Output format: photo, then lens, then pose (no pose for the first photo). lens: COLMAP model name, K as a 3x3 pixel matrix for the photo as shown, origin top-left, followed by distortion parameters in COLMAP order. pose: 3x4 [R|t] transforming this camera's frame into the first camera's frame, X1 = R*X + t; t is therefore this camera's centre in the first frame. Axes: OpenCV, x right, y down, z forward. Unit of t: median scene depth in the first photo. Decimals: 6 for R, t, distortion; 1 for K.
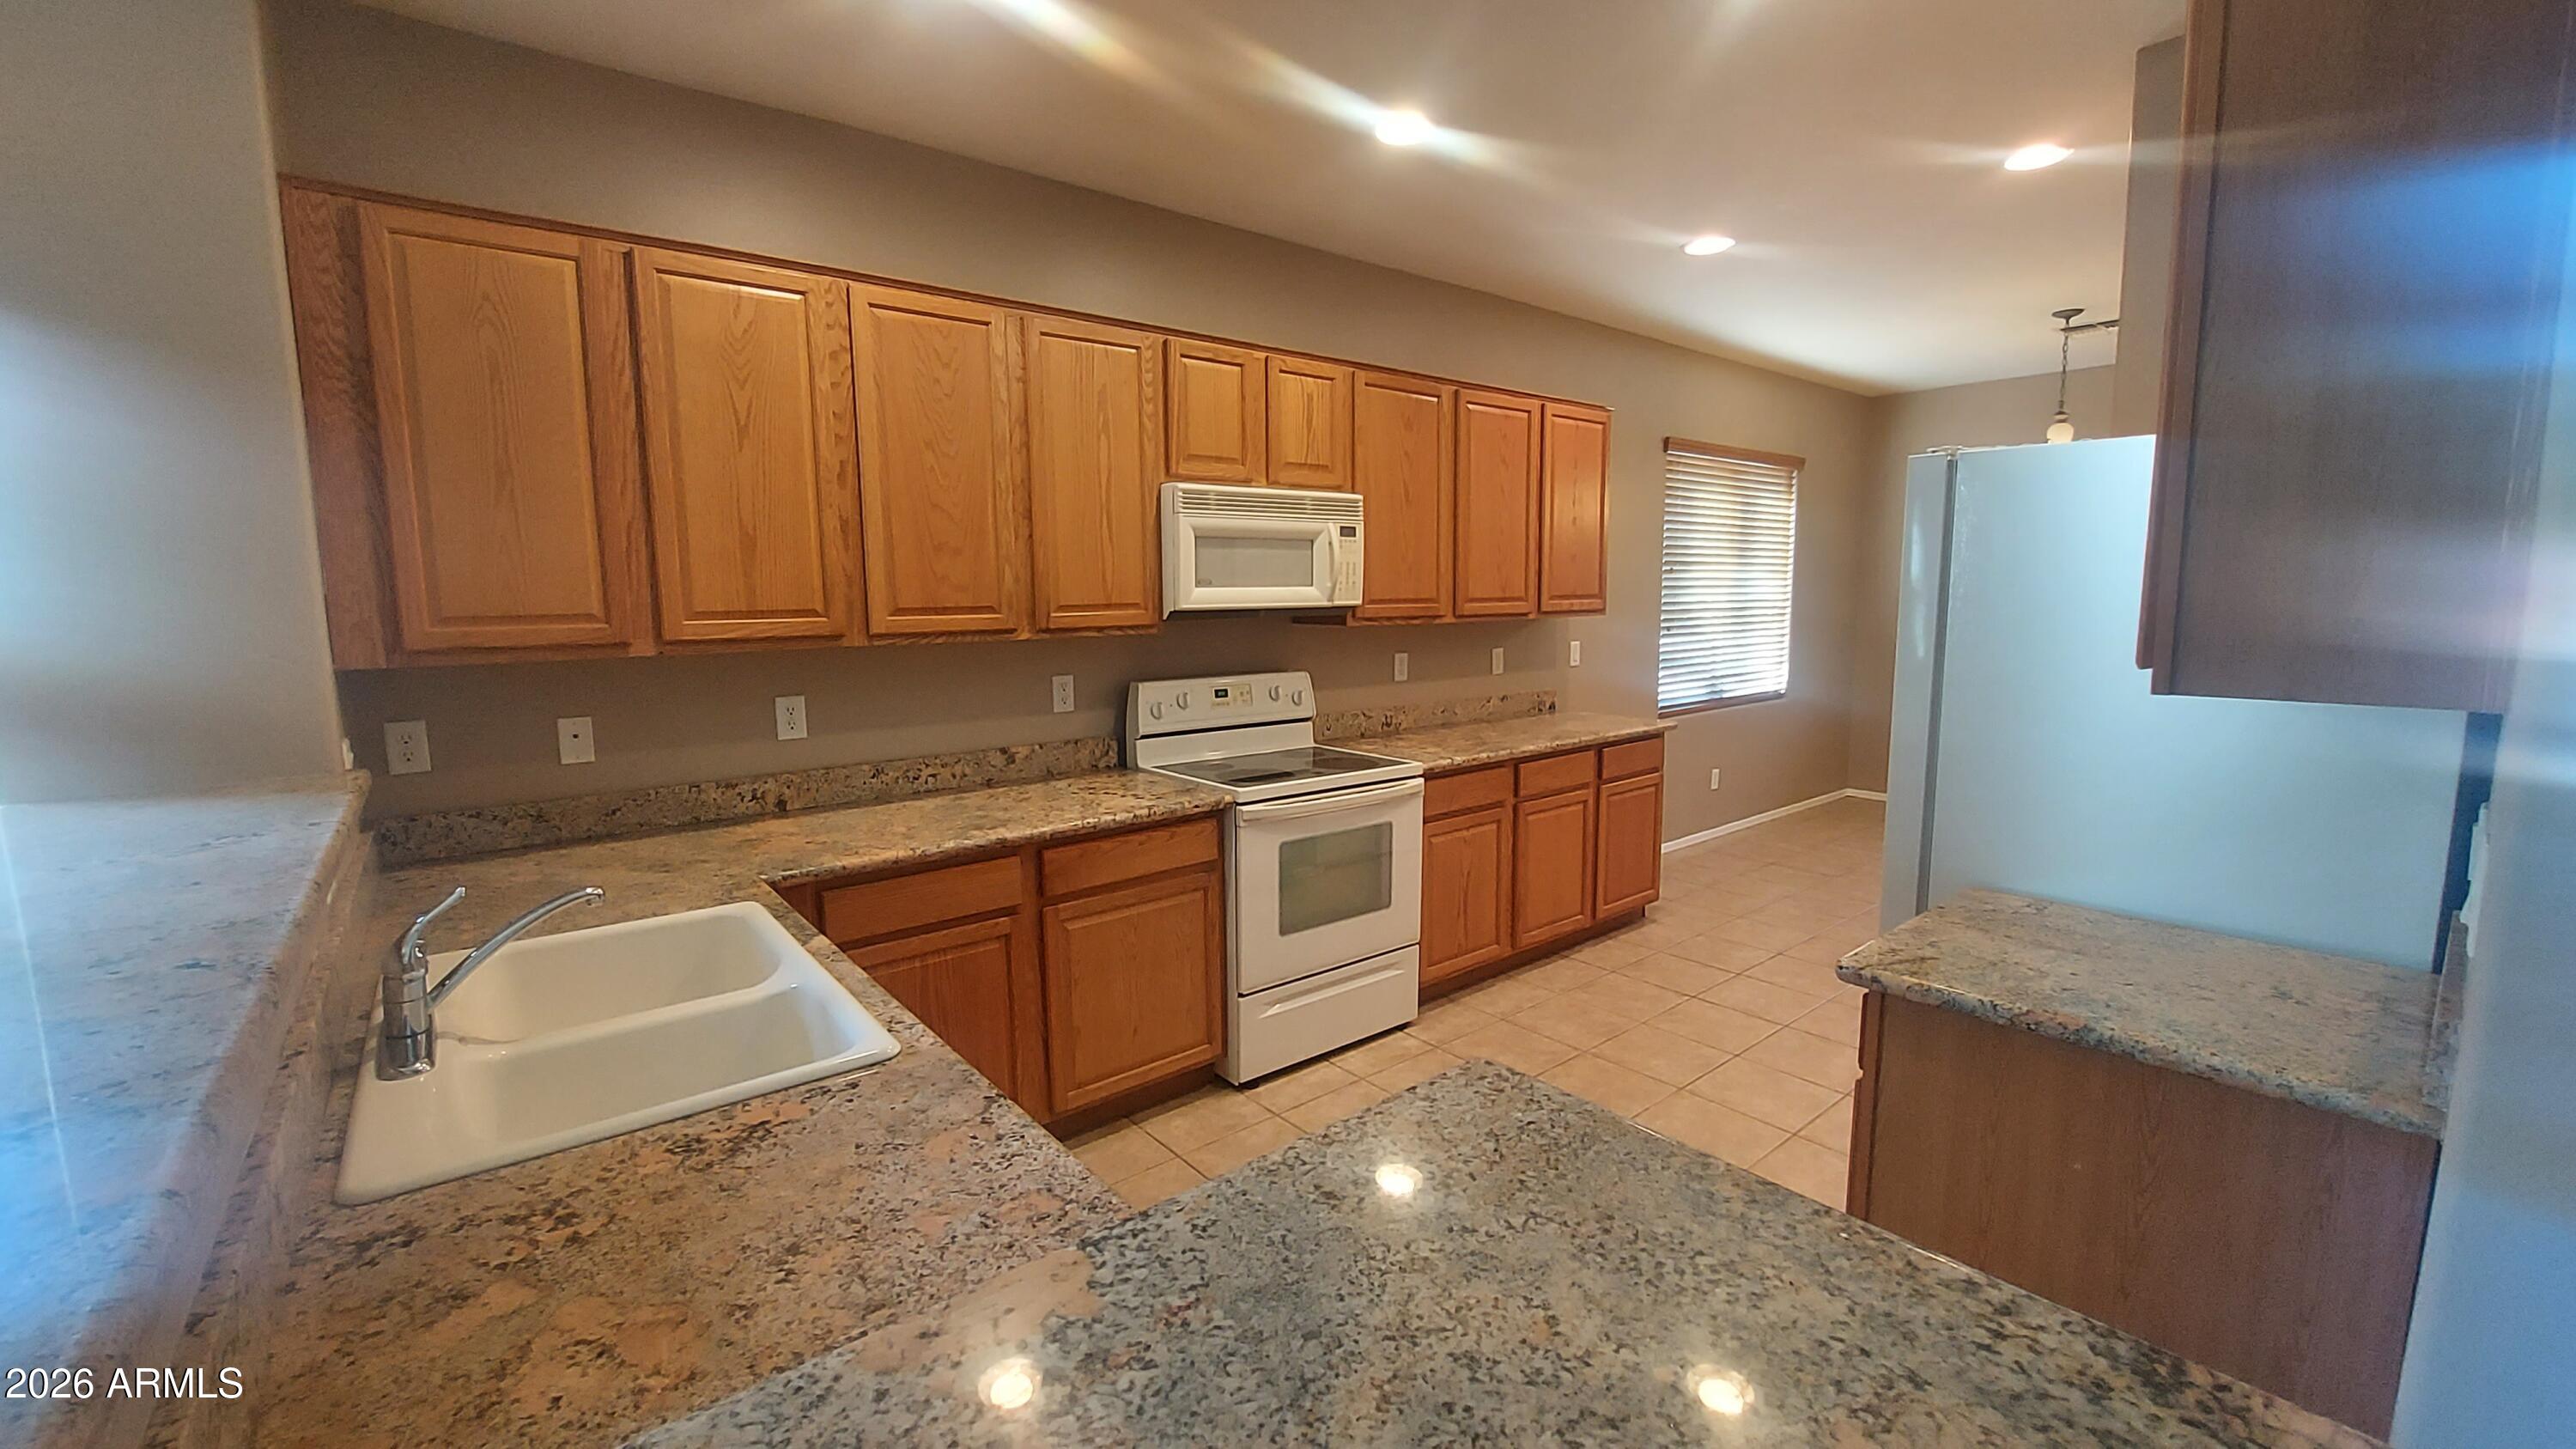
lens RADIAL K [[1023.2, 0, 1280.6], [0, 1023.2, 713.2], [0, 0, 1]] dist [-0.003087, -0.000030]
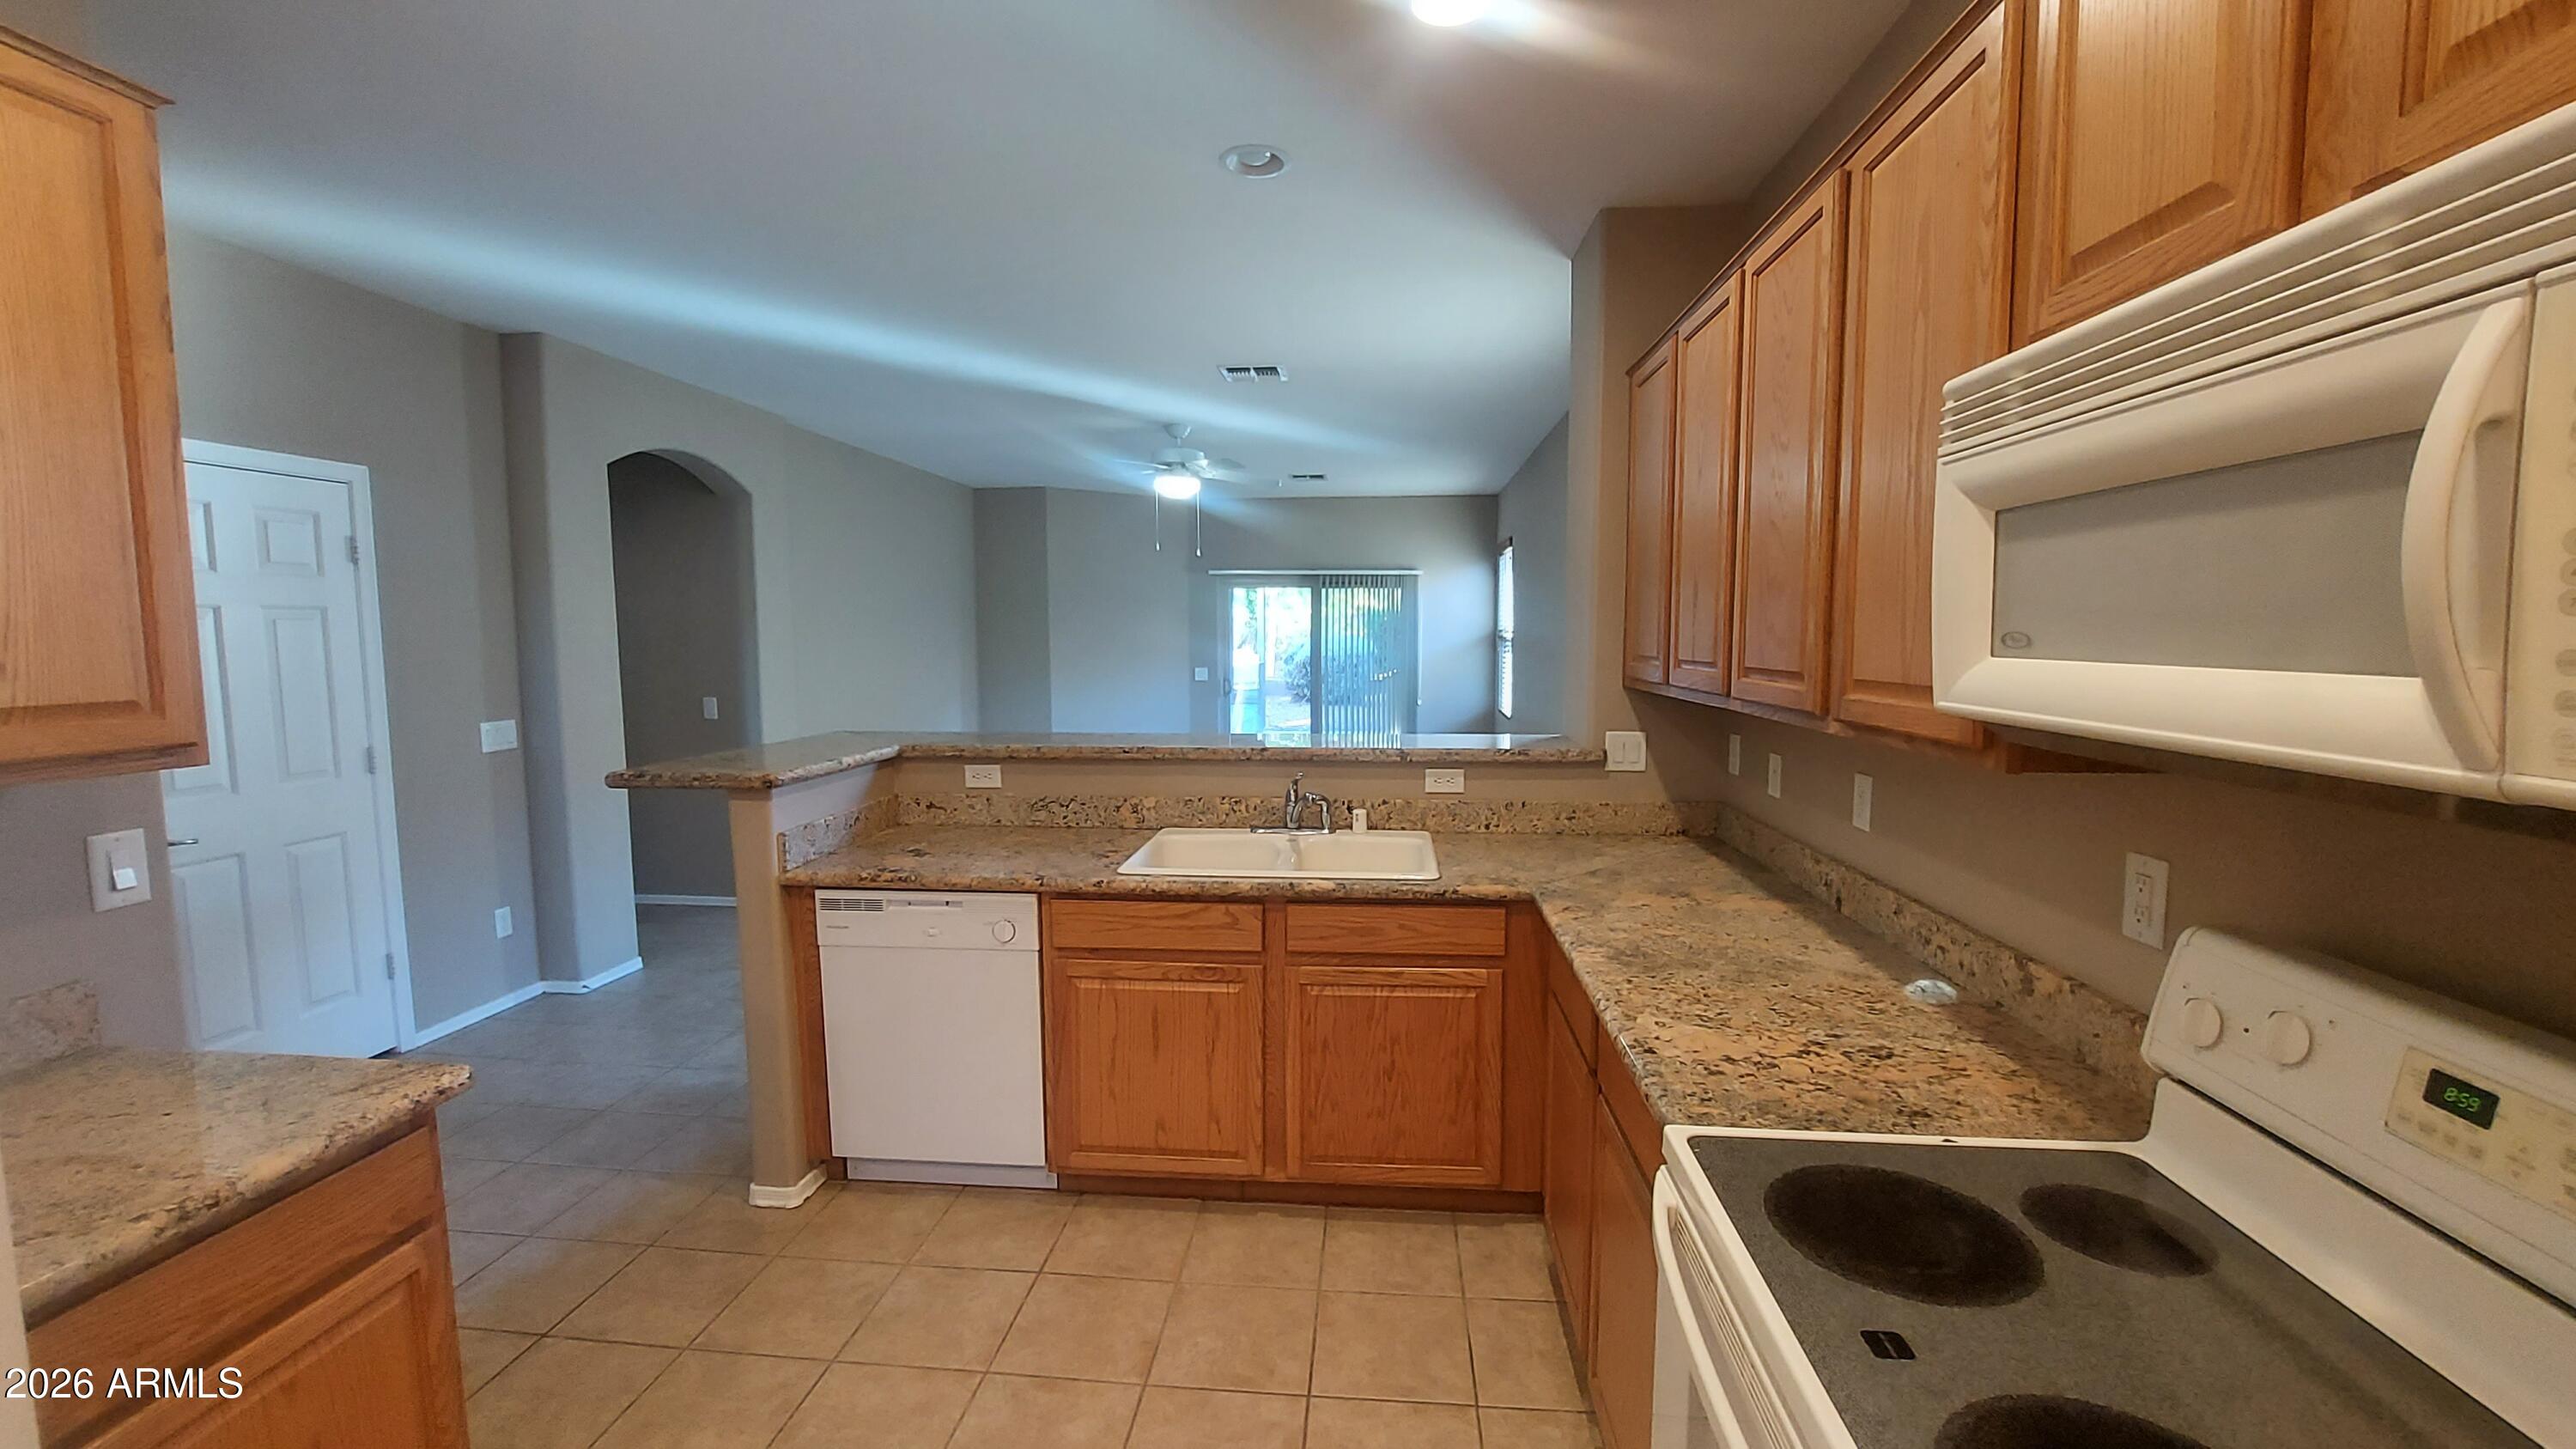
lens RADIAL K [[1023.2, 0, 1281.7], [0, 1023.2, 715.5], [0, 0, 1]] dist [-0.003087, -0.000030]
pose [[-0.704651, 0.072478, -0.705842, 0.339628], [-0.076826, 0.981128, 0.177442, -0.146051], [0.705382, 0.179261, -0.685785, 1.071768]]
